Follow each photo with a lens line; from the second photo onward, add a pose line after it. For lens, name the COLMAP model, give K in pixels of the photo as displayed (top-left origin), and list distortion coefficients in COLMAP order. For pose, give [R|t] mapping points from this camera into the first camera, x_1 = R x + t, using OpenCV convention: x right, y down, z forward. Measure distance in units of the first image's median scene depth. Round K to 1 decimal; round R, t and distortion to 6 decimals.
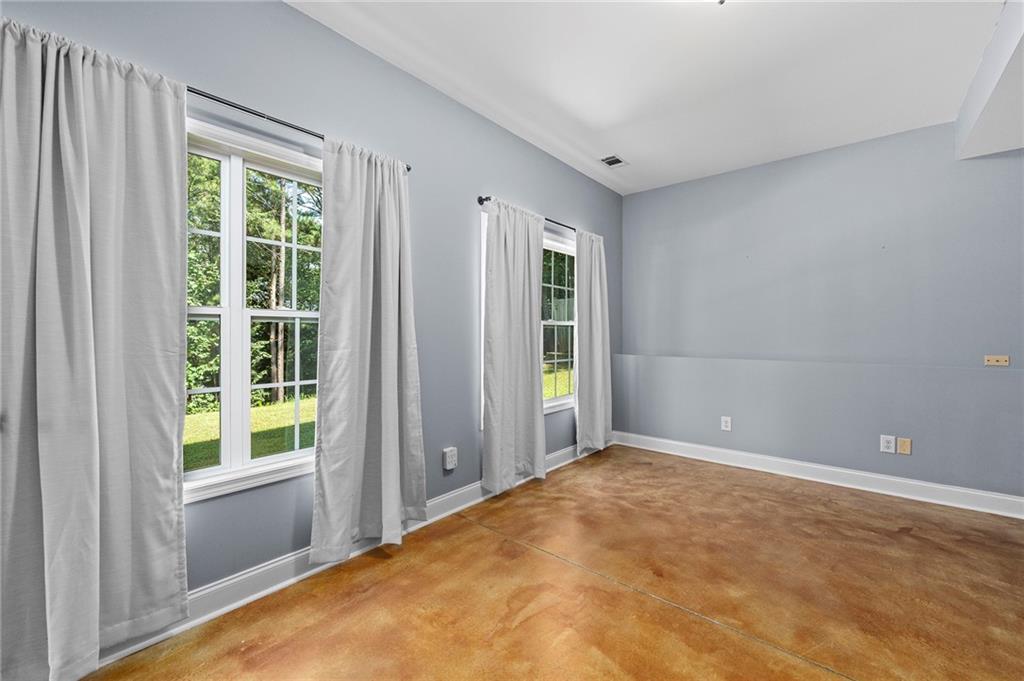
lens RADIAL K [[414.7, 0, 513.7], [0, 414.7, 337.3], [0, 0, 1]] dist [0.000519, -0.000770]
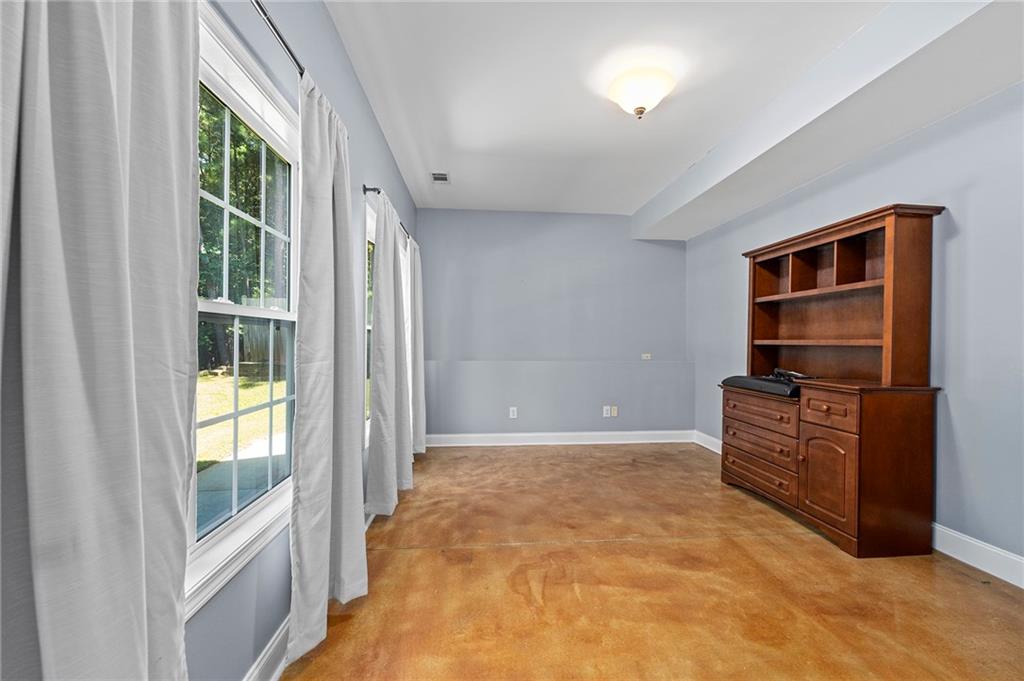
lens RADIAL K [[414.7, 0, 515.2], [0, 414.7, 343.0], [0, 0, 1]] dist [0.000519, -0.000770]
pose [[0.702002, 0.000137, 0.712175, -0.526748], [0.000091, 1.000000, -0.000282, -0.002858], [-0.712175, 0.000263, 0.702002, 0.165158]]
